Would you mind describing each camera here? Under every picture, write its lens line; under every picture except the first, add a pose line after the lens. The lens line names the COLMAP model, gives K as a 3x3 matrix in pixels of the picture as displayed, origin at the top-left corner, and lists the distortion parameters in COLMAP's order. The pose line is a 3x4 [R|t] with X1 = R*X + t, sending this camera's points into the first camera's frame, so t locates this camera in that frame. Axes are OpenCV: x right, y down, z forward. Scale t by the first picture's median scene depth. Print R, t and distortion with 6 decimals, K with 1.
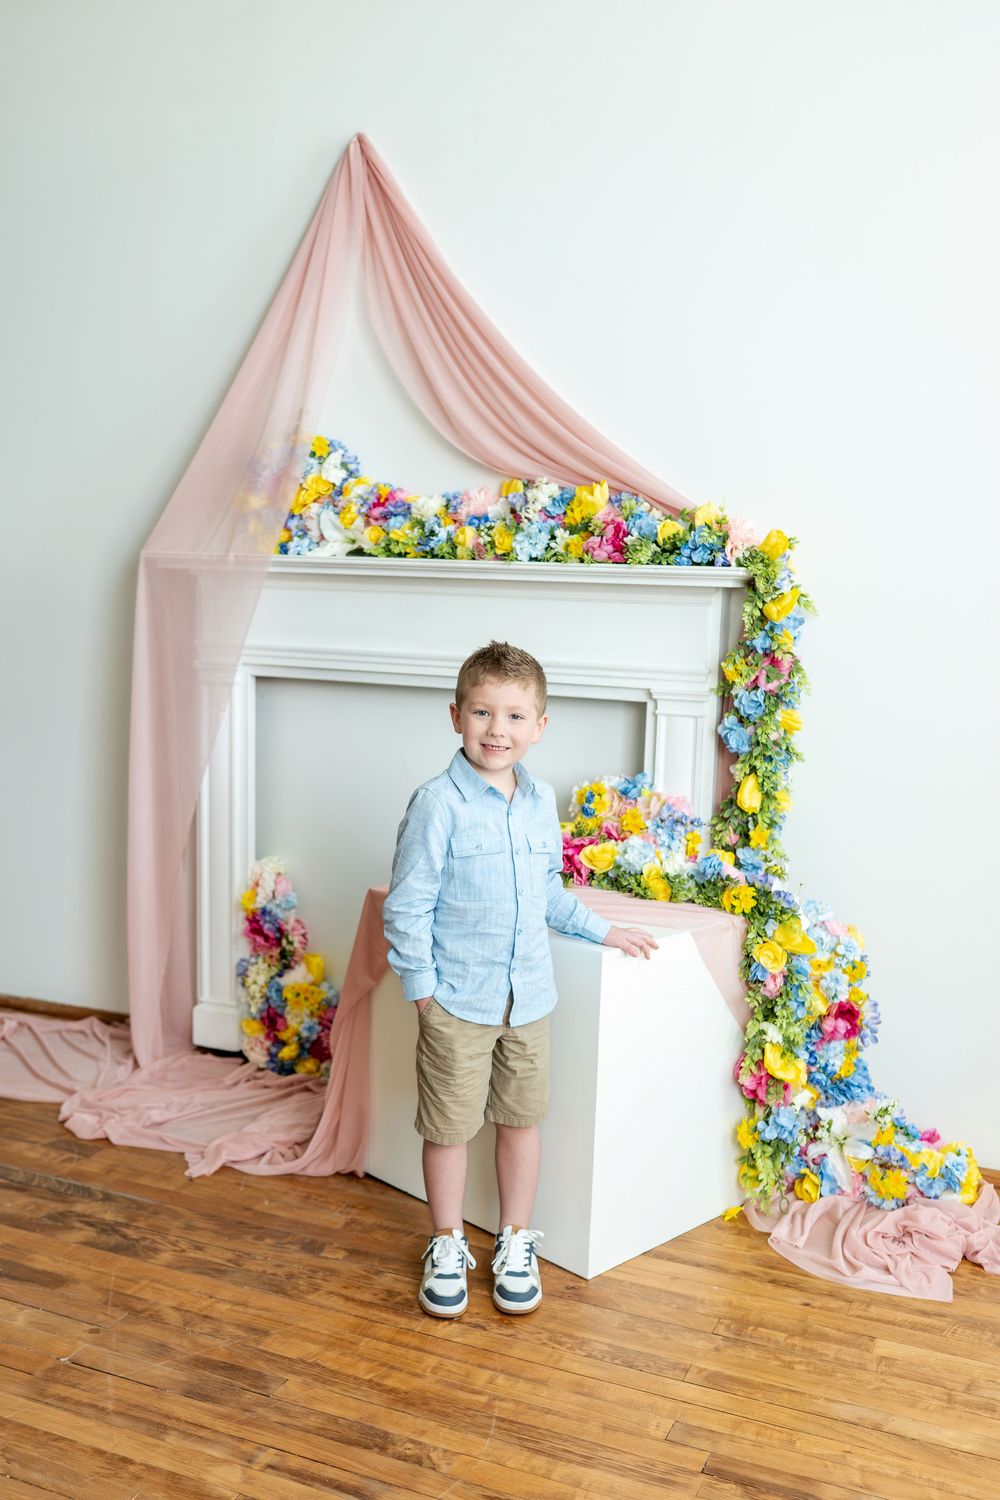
lens RADIAL K [[1500.5, 0, 456.5], [0, 1500.5, 752.6], [0, 0, 1]] dist [-0.002507, -0.001066]
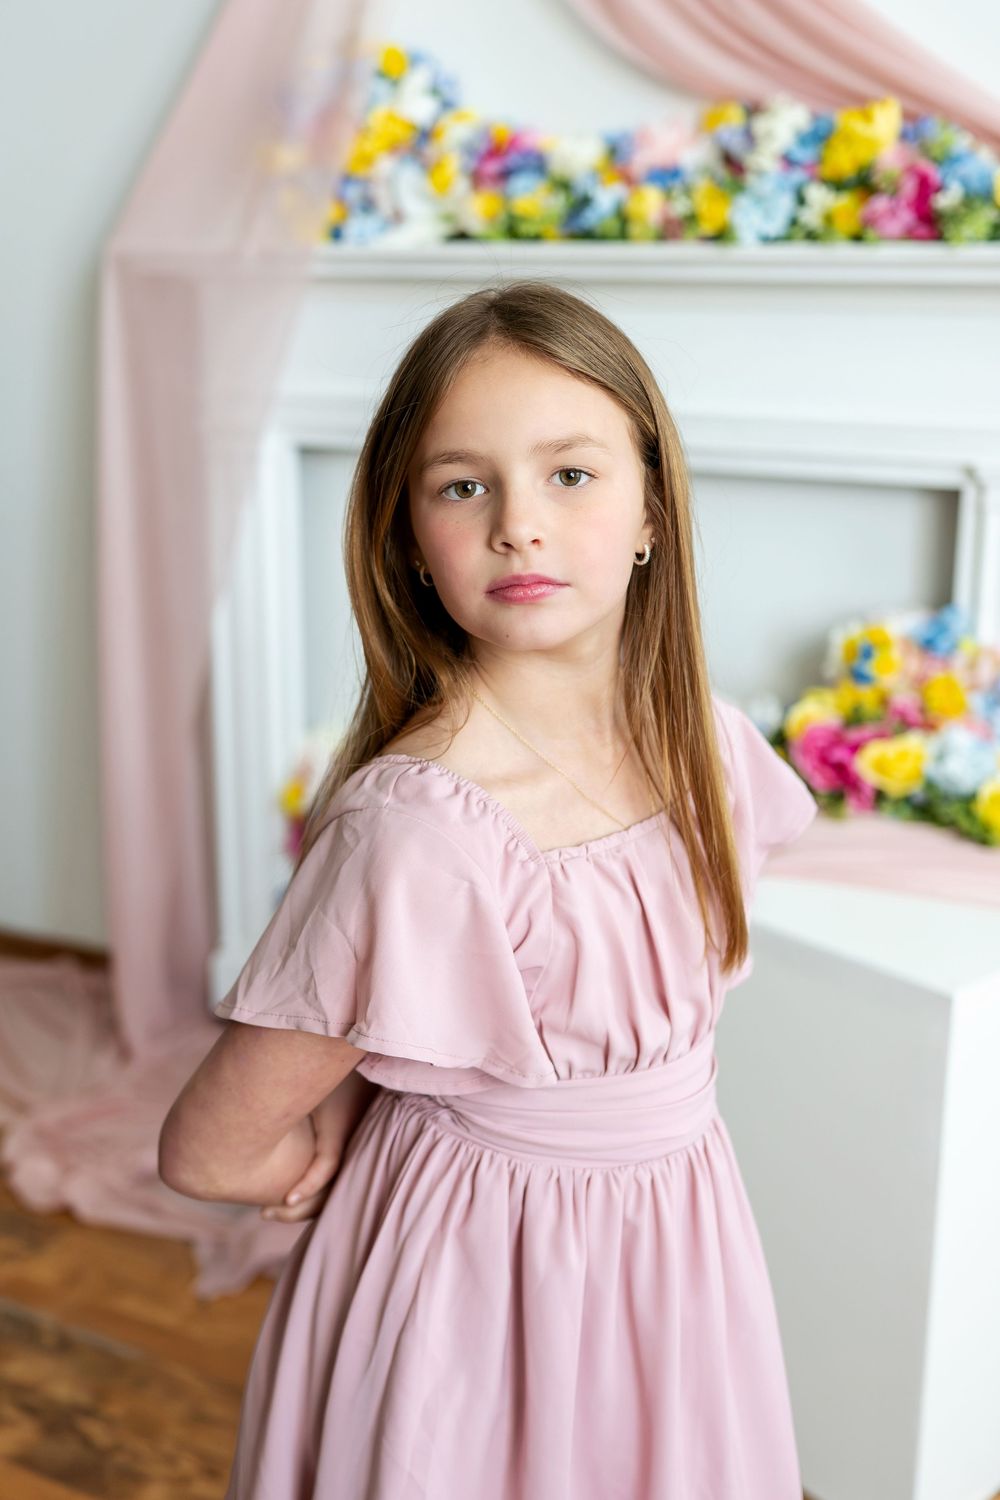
lens RADIAL K [[1747.6, 0, 447.7], [0, 1747.6, 627.2], [0, 0, 1]] dist [0.003940, -0.003463]
pose [[0.998336, -0.011107, -0.056580, -0.035846], [0.015631, 0.996660, 0.080156, -0.037460], [0.055501, -0.080907, 0.995175, 0.320250]]
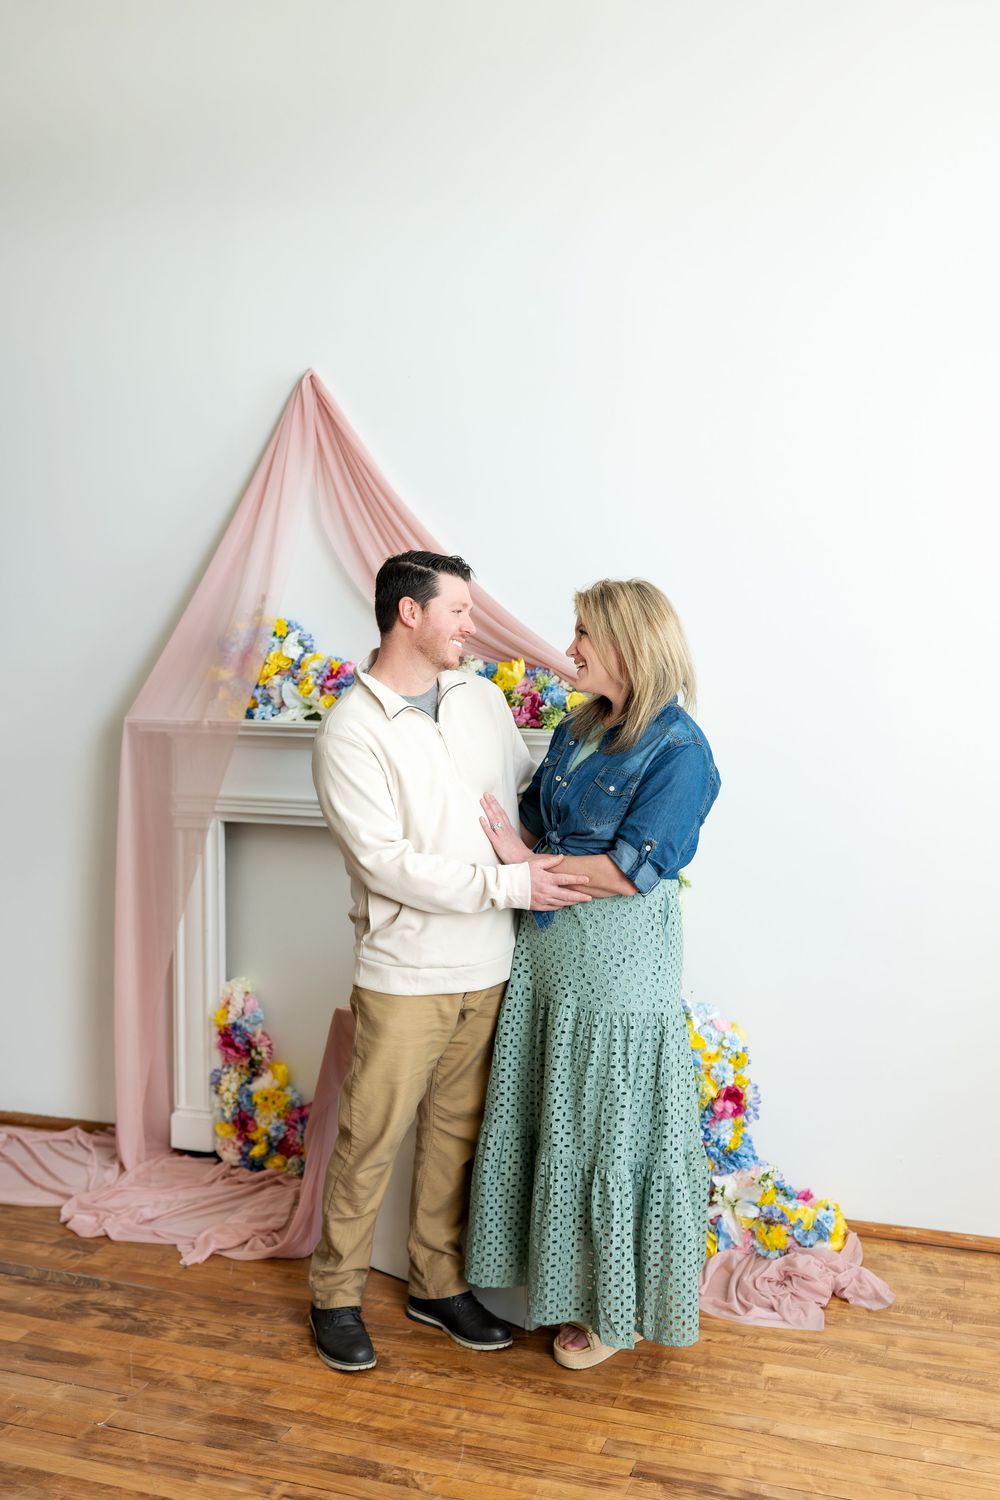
lens RADIAL K [[1462.2, 0, 511.9], [0, 1462.2, 718.3], [0, 0, 1]] dist [-0.008077, 0.002986]
pose [[0.994468, -0.019993, 0.103116, -0.032928], [0.028147, 0.996537, -0.078235, -0.041705], [-0.101195, 0.080705, 0.991588, -0.173649]]
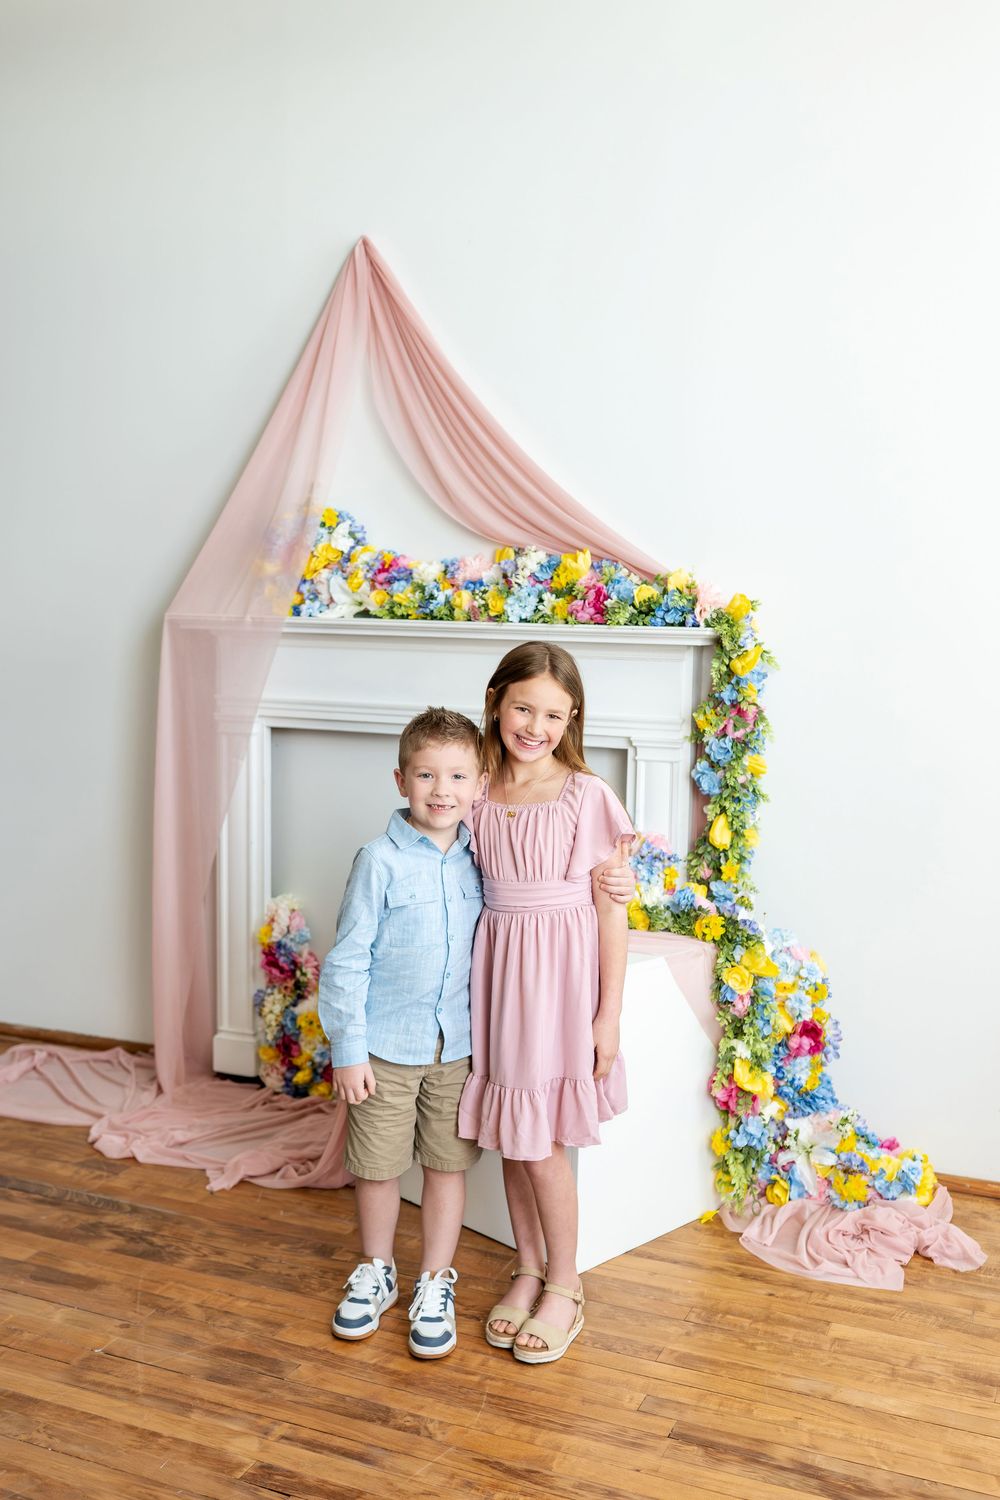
lens RADIAL K [[1494.6, 0, 500.3], [0, 1494.6, 721.8], [0, 0, 1]] dist [-0.005260, 0.004575]
pose [[0.999804, -0.008090, 0.018081, 0.014219], [0.008917, 0.998895, -0.046147, -0.004016], [-0.017688, 0.046299, 0.998771, -0.095108]]
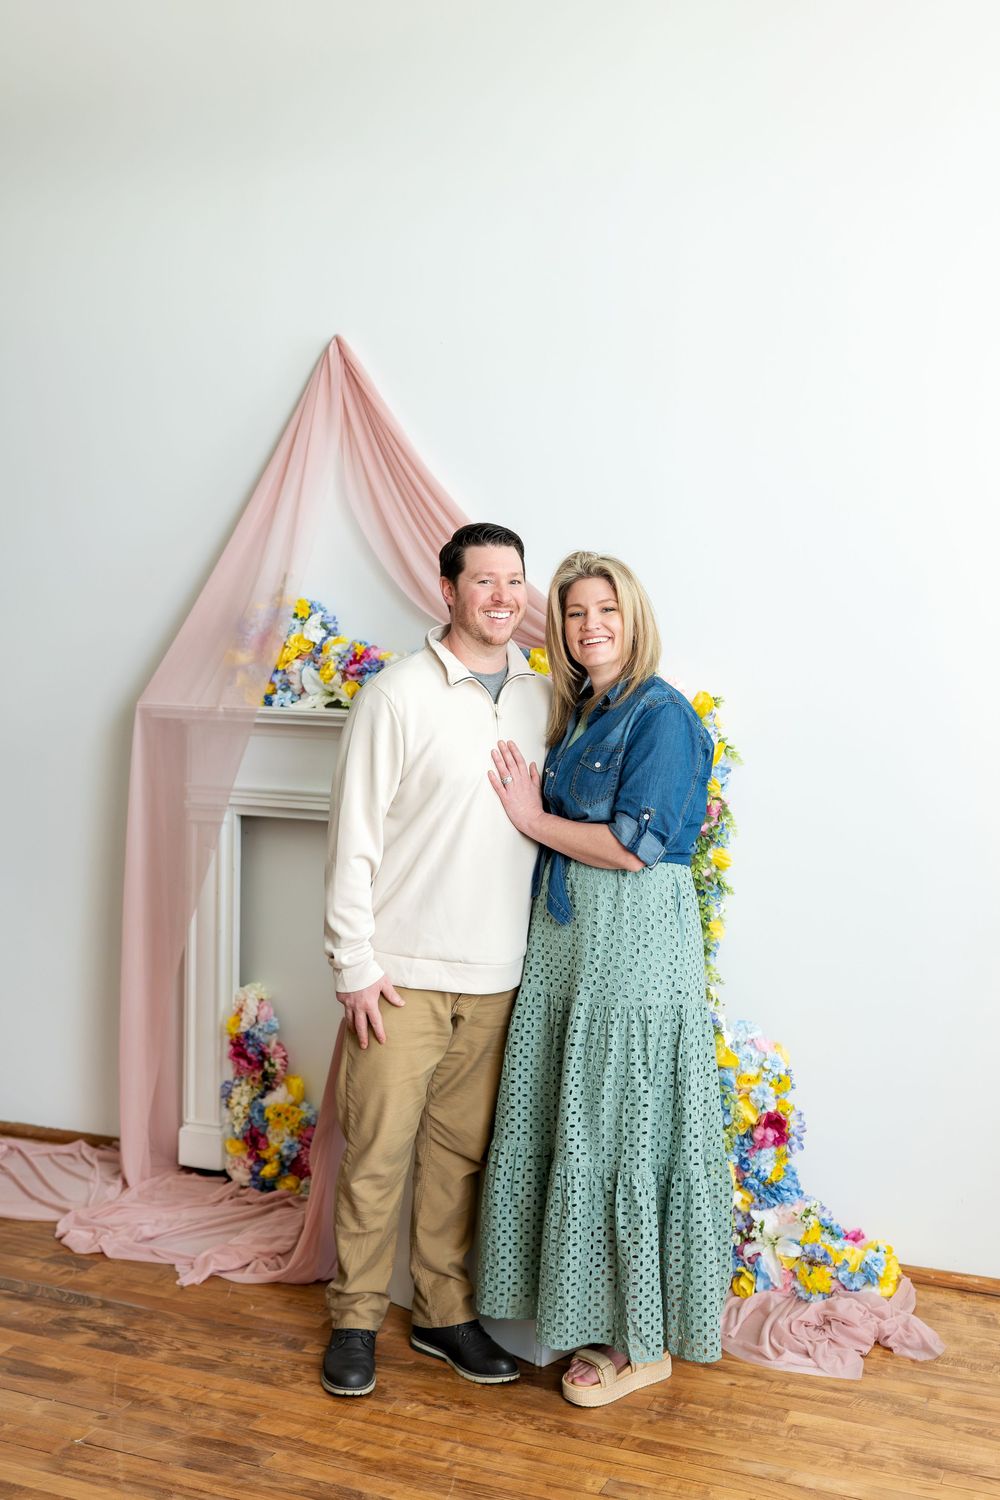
lens RADIAL K [[1653.8, 0, 501.4], [0, 1653.8, 670.0], [0, 0, 1]] dist [-0.006363, 0.001659]
pose [[0.999346, -0.005546, 0.035734, 0.013917], [0.009298, 0.994351, -0.105732, -0.031693], [-0.034945, 0.105995, 0.993752, -0.240026]]
